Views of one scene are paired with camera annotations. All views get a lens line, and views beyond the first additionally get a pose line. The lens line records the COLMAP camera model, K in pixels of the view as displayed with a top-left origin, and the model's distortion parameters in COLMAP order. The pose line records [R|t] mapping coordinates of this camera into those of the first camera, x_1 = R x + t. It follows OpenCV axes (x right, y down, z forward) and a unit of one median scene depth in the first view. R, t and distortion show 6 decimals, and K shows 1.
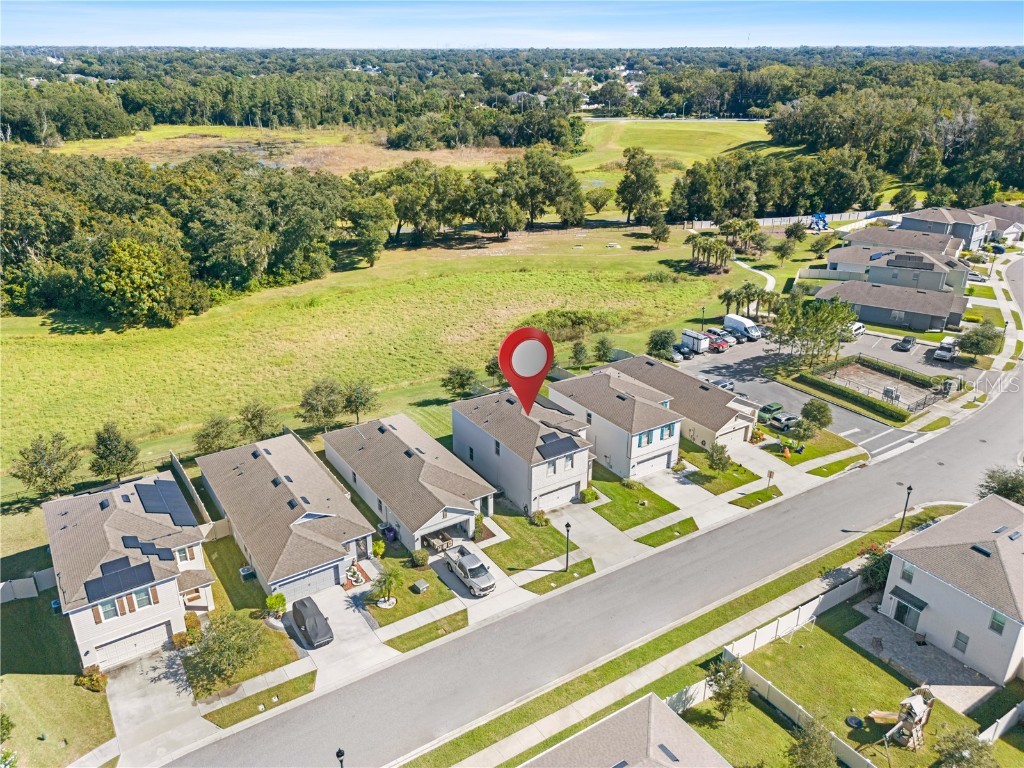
lens RADIAL K [[746.1, 0, 512.0], [0, 746.1, 384.0], [0, 0, 1]] dist [0.057574, -0.048741]
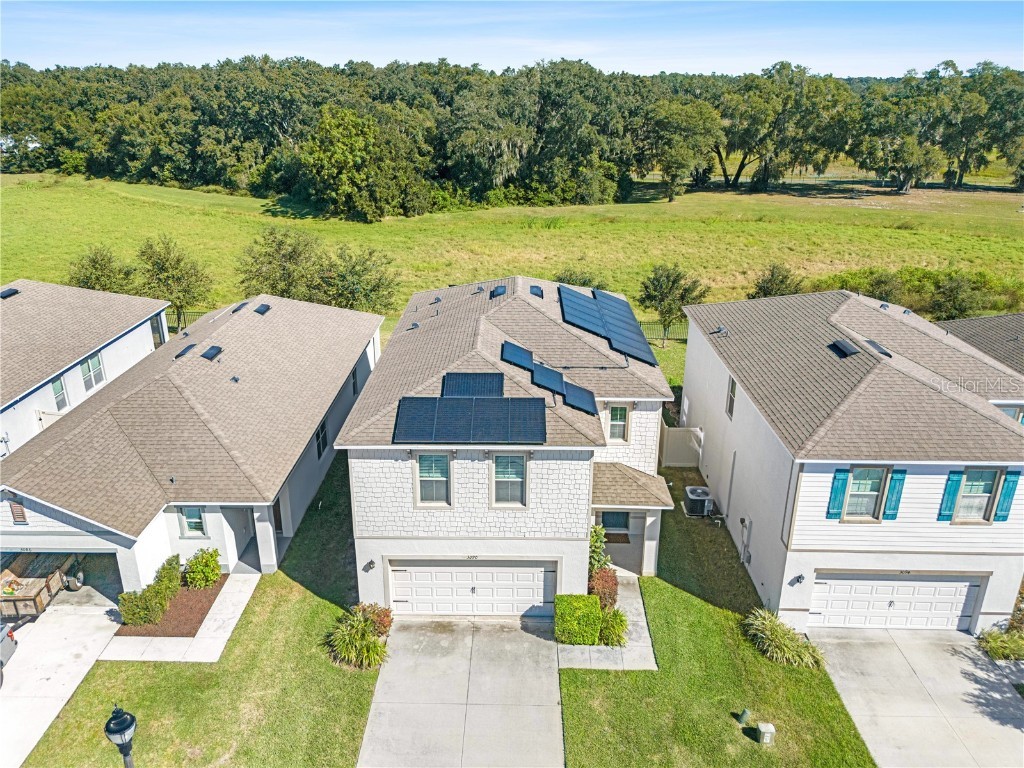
lens RADIAL K [[746.1, 0, 512.0], [0, 746.1, 384.0], [0, 0, 1]] dist [0.057574, -0.048741]
pose [[0.832848, 0.207006, -0.513335, 0.115551], [-0.222654, 0.974382, 0.031686, 0.030633], [0.506744, 0.087906, 0.857603, 0.396941]]
